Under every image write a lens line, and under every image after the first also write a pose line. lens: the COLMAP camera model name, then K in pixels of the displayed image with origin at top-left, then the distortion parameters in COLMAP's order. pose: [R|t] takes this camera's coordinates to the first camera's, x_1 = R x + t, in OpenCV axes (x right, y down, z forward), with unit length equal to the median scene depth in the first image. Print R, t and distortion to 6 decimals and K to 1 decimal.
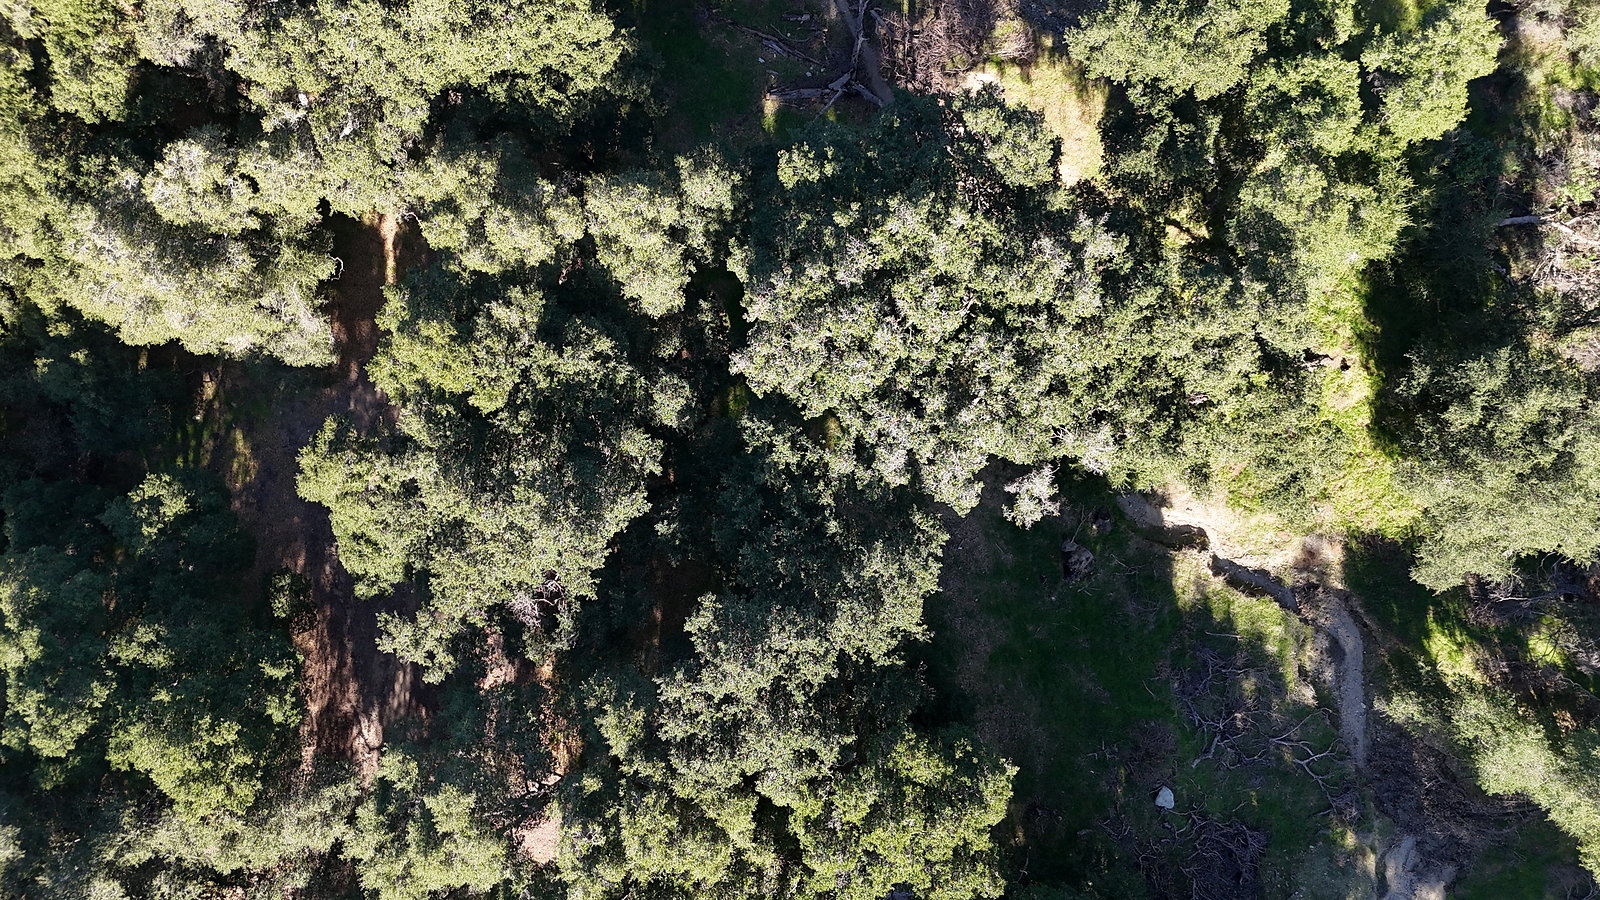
lens RADIAL K [[1172.7, 0, 802.0], [0, 1172.7, 454.5], [0, 0, 1]] dist [0.079872, -0.085011]
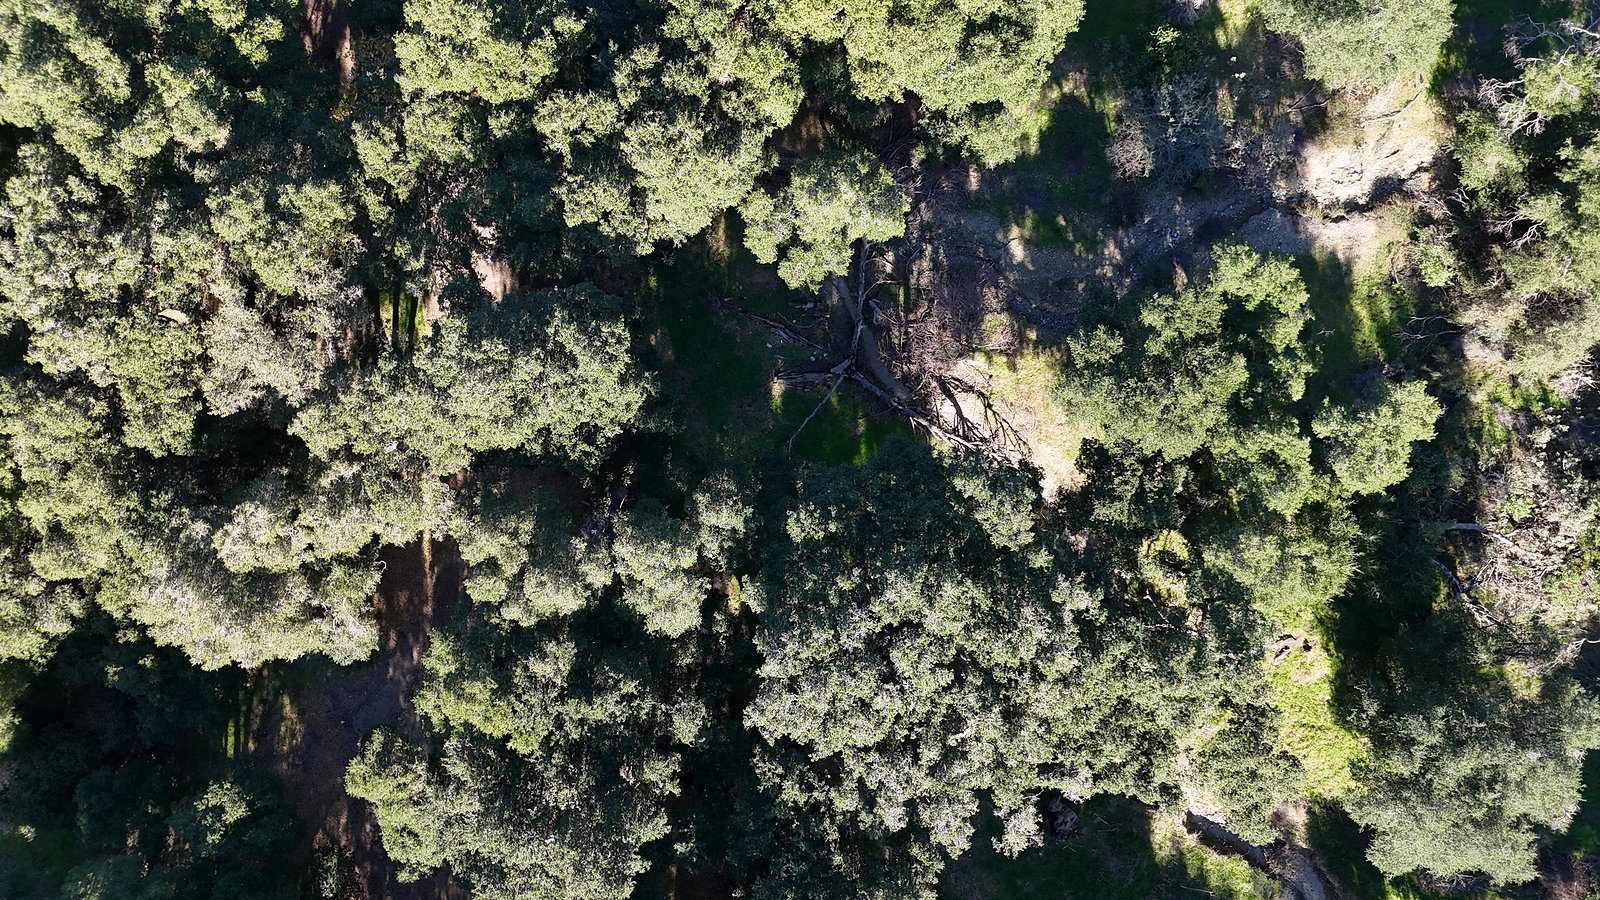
lens RADIAL K [[1172.7, 0, 801.5], [0, 1172.7, 443.5], [0, 0, 1]] dist [0.079872, -0.085011]
pose [[0.999998, -0.000936, 0.001779, -0.008432], [0.000934, 0.999999, 0.001347, -0.308483], [-0.001780, -0.001345, 0.999998, -0.100613]]
